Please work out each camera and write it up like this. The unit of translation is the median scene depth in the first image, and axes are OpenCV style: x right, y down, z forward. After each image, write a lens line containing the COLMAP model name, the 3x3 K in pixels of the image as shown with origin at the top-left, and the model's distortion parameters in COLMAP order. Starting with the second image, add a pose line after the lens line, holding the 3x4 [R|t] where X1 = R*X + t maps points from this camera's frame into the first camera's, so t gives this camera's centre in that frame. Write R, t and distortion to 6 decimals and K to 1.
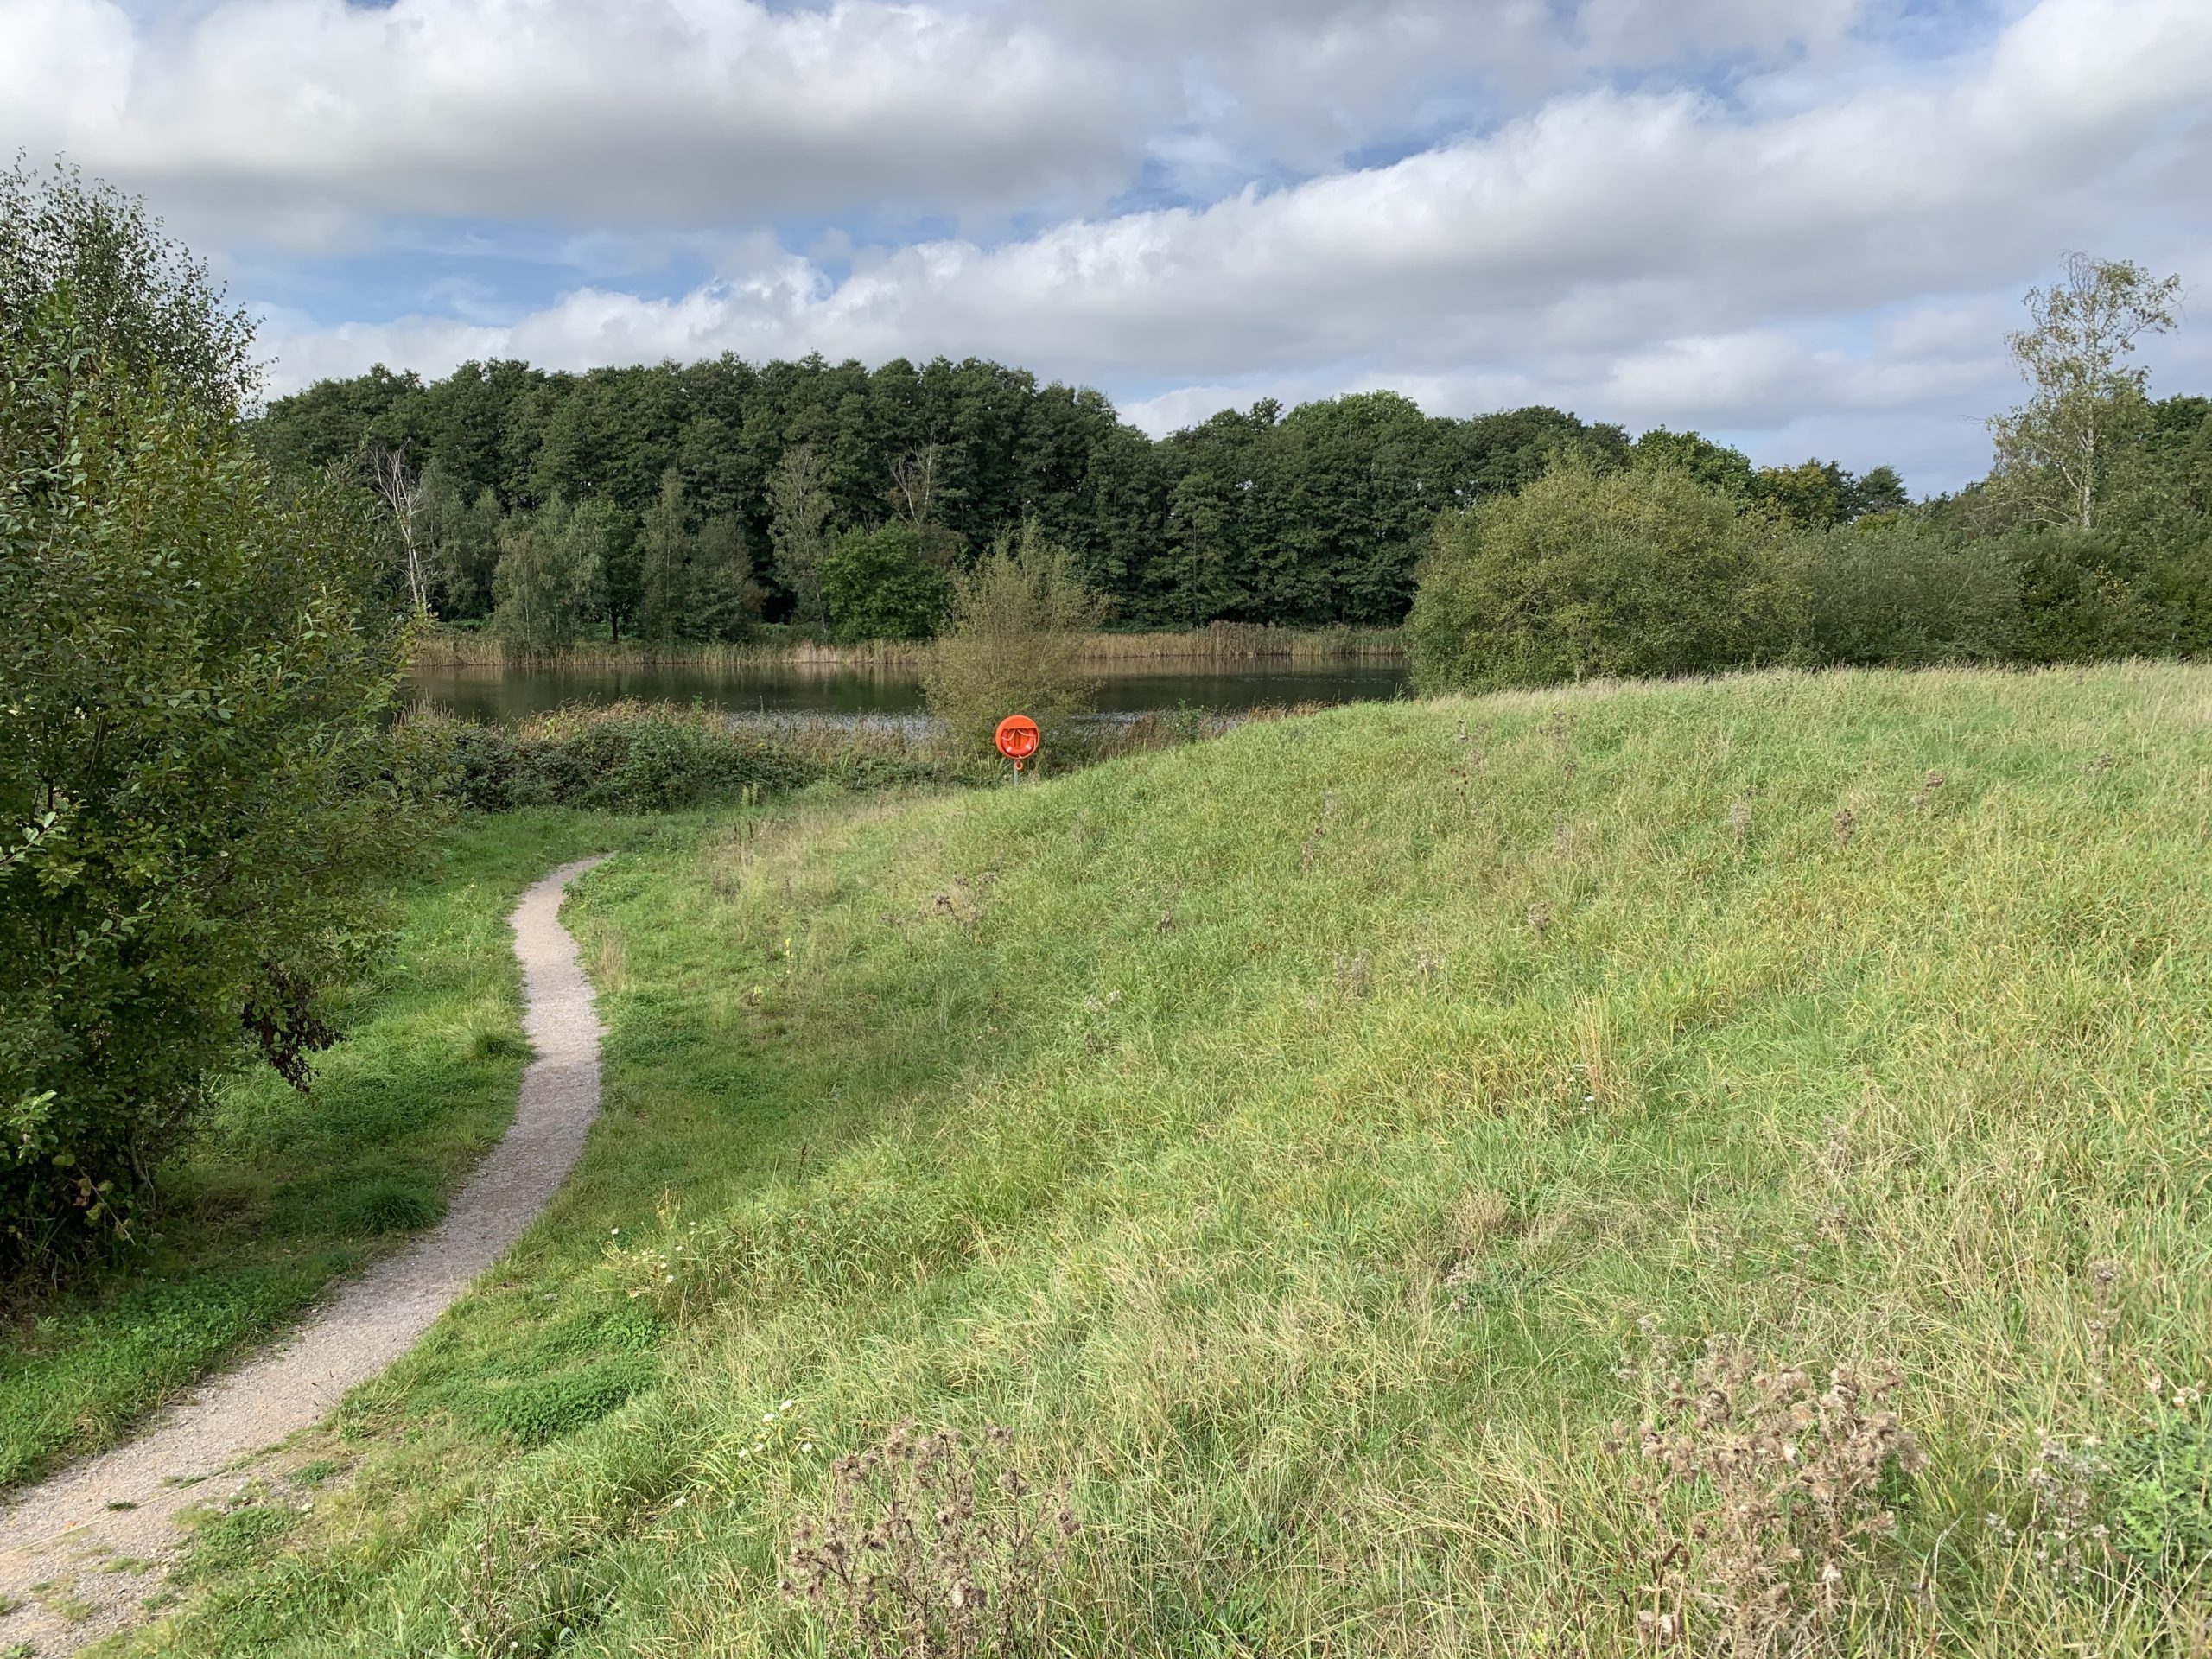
lens RADIAL K [[1648.6, 0, 1105.0], [0, 1648.6, 833.4], [0, 0, 1]] dist [0.000338, -0.007365]
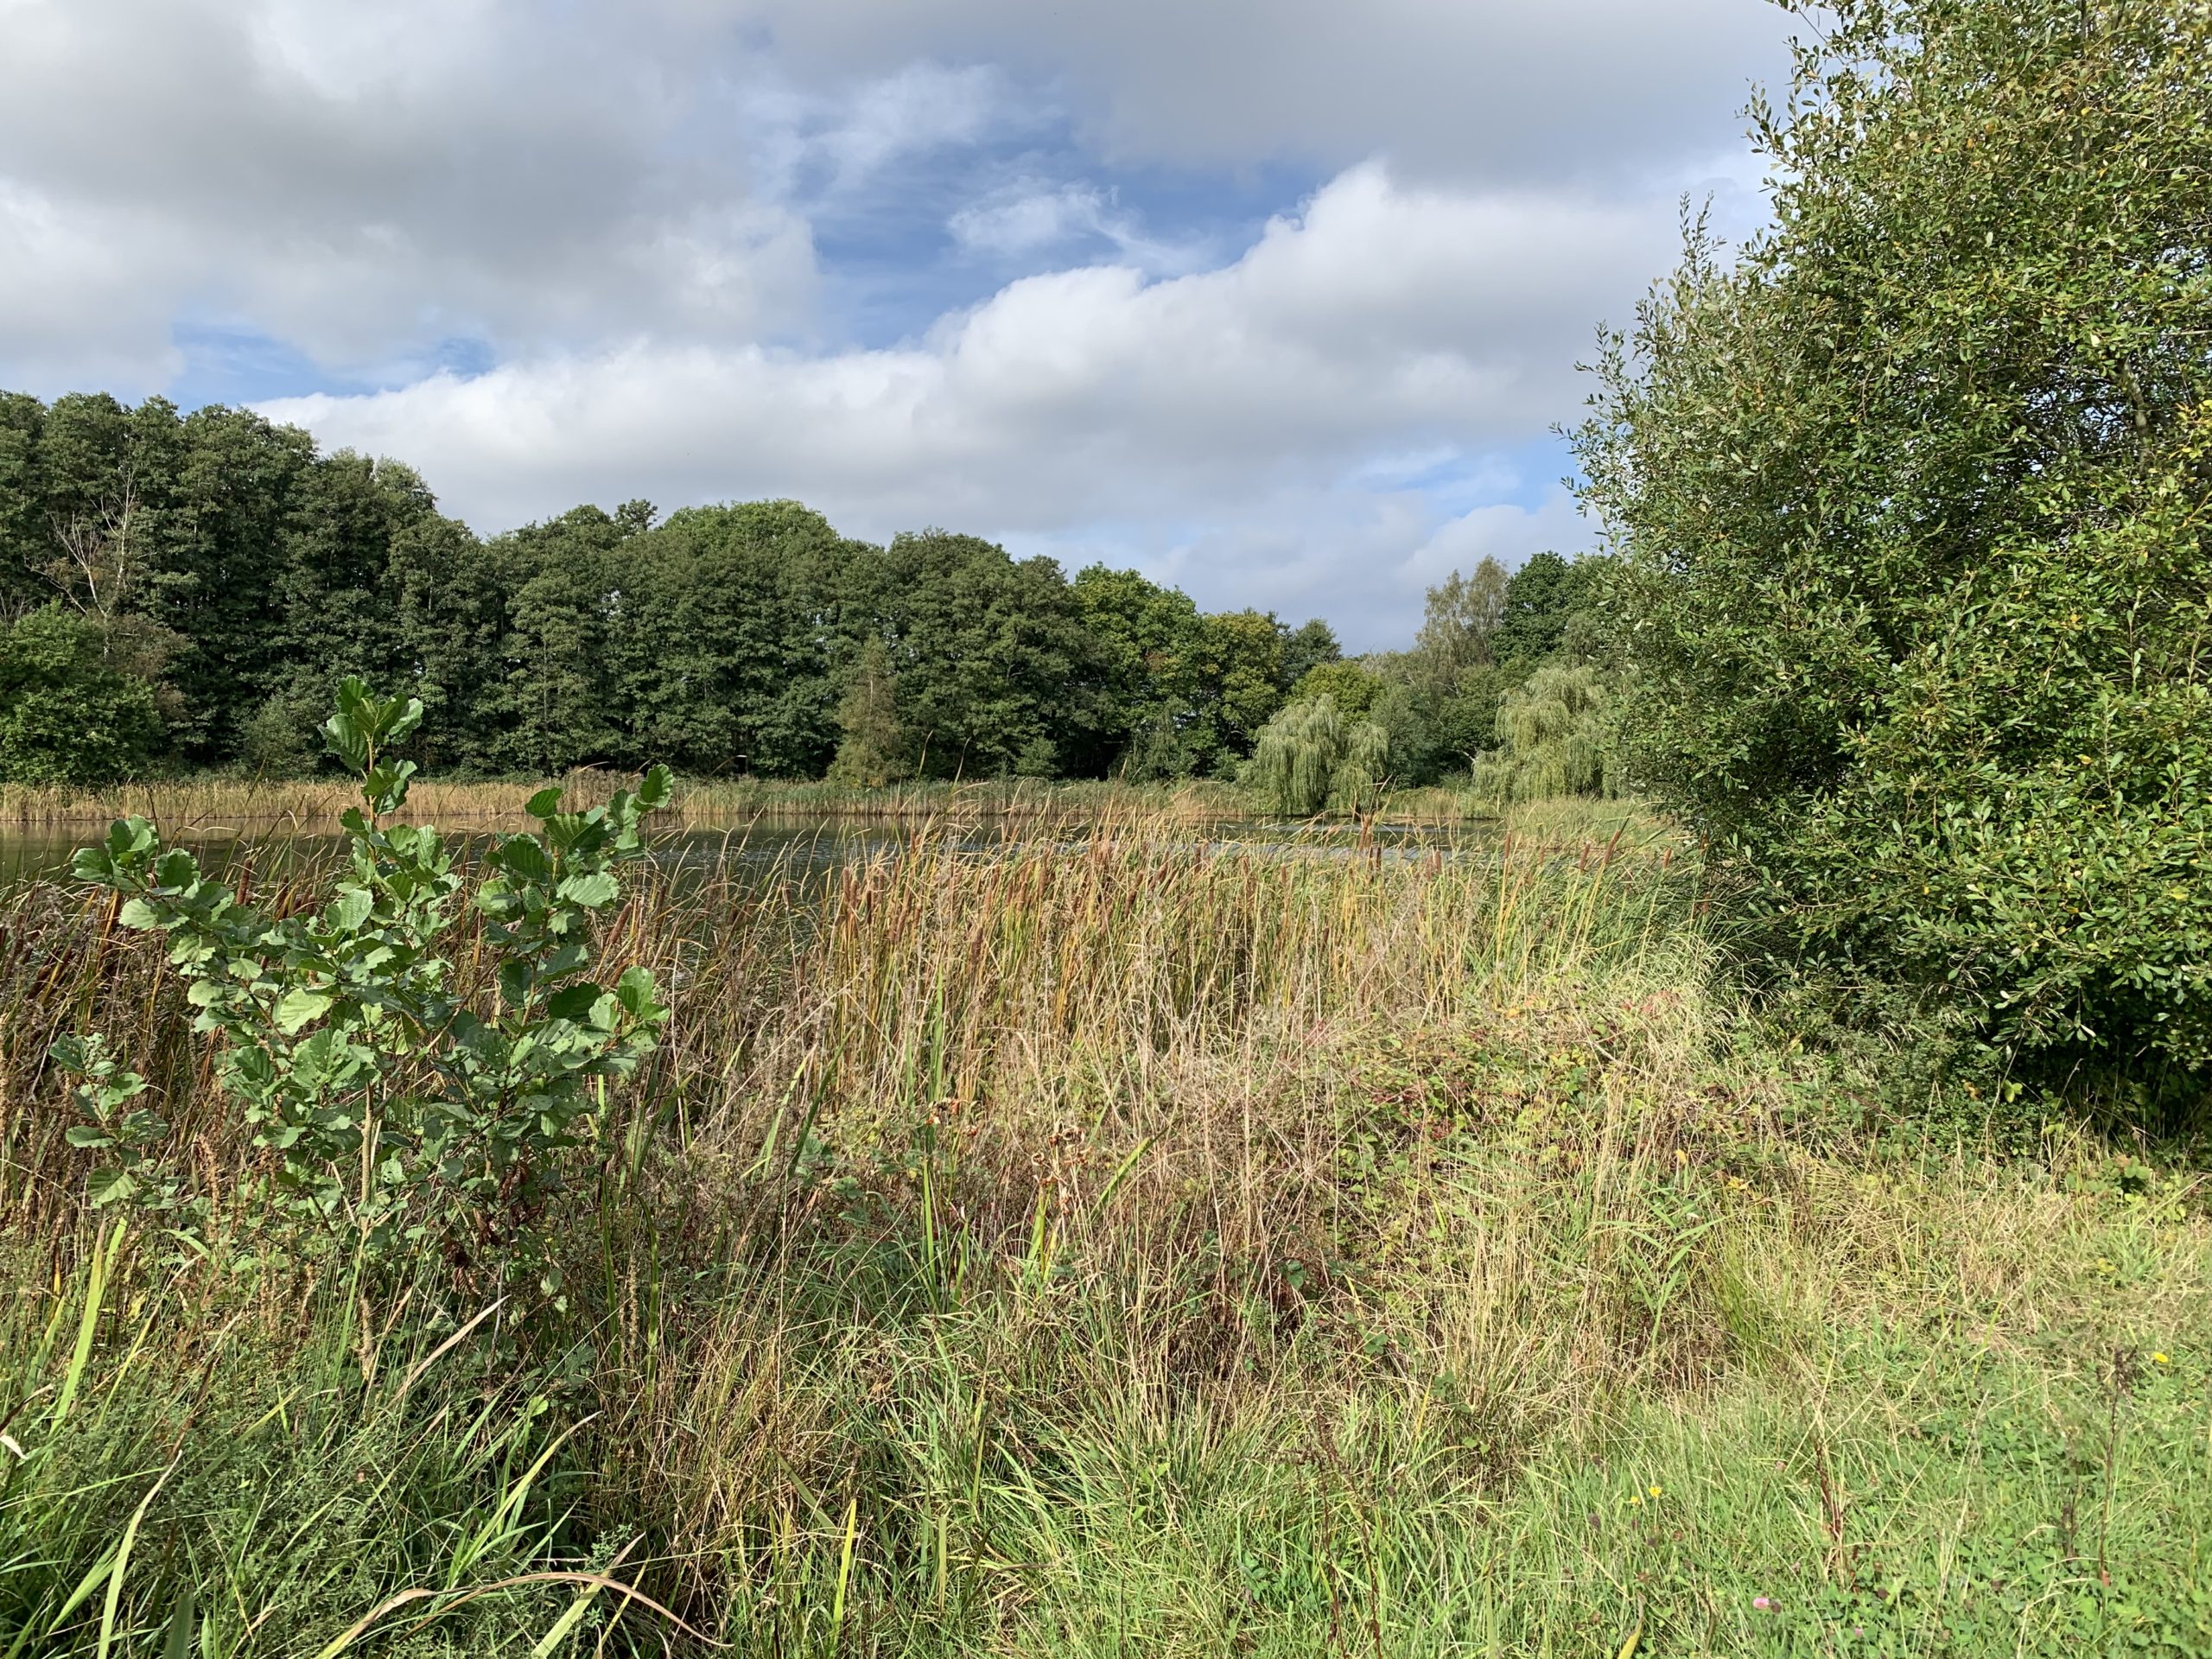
lens RADIAL K [[1648.6, 0, 1114.7], [0, 1648.6, 838.5], [0, 0, 1]] dist [0.000338, -0.007365]
pose [[0.924844, -0.000822, 0.380347, 0.008889], [0.039053, 0.994918, -0.092810, -0.019218], [-0.378338, 0.100689, 0.920175, 0.223144]]
